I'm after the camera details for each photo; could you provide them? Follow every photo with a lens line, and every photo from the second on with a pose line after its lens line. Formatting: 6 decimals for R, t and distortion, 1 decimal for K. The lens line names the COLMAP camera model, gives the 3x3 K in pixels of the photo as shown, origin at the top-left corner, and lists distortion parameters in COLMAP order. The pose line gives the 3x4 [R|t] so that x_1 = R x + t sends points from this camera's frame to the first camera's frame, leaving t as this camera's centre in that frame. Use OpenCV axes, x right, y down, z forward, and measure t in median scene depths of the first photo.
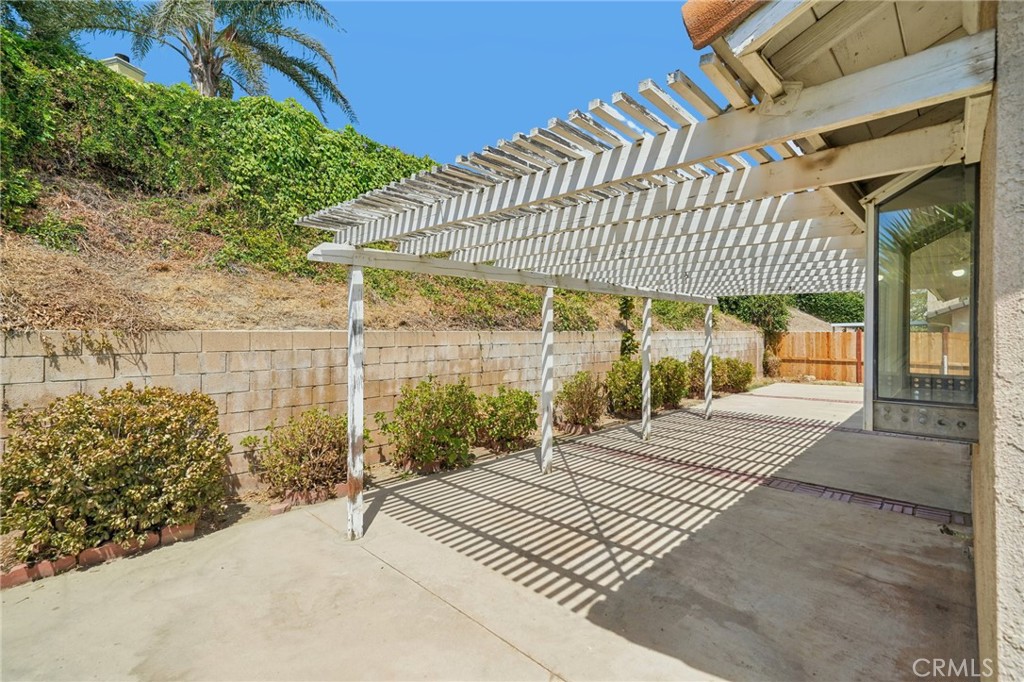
lens RADIAL K [[452.9, 0, 514.2], [0, 452.9, 333.6], [0, 0, 1]] dist [0.008361, 0.000846]
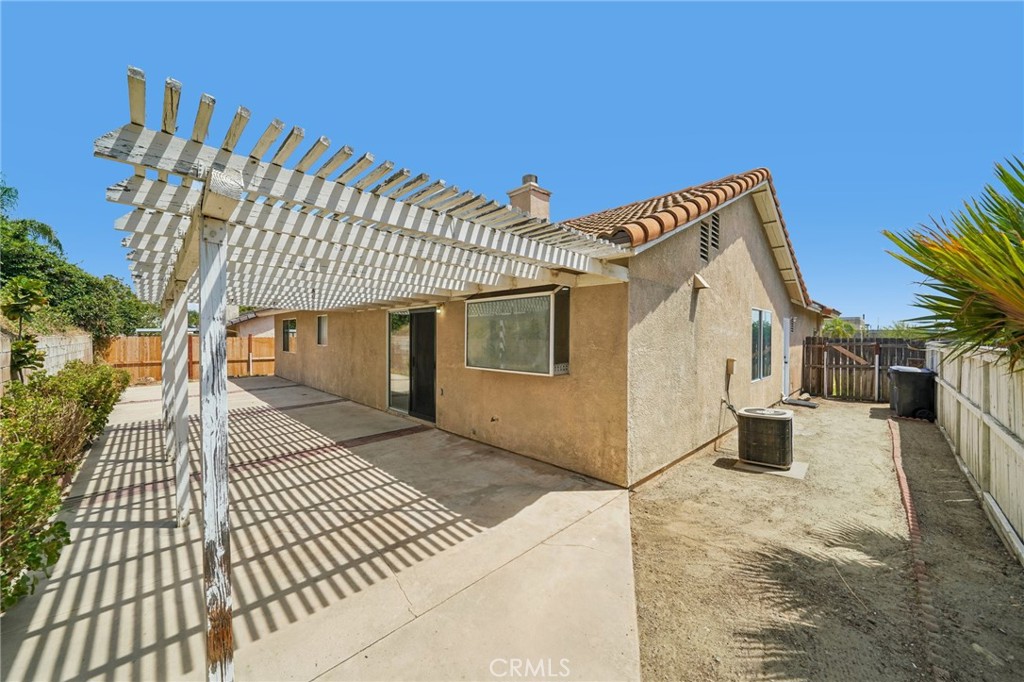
lens RADIAL K [[368.0, 0, 497.8], [0, 368.0, 343.0], [0, 0, 1]] dist [-0.011344, 0.000404]
pose [[0.049559, -0.017539, 0.998617, -0.685072], [0.001906, 0.999846, 0.017466, -0.012425], [-0.998769, 0.001037, 0.049585, 0.585053]]
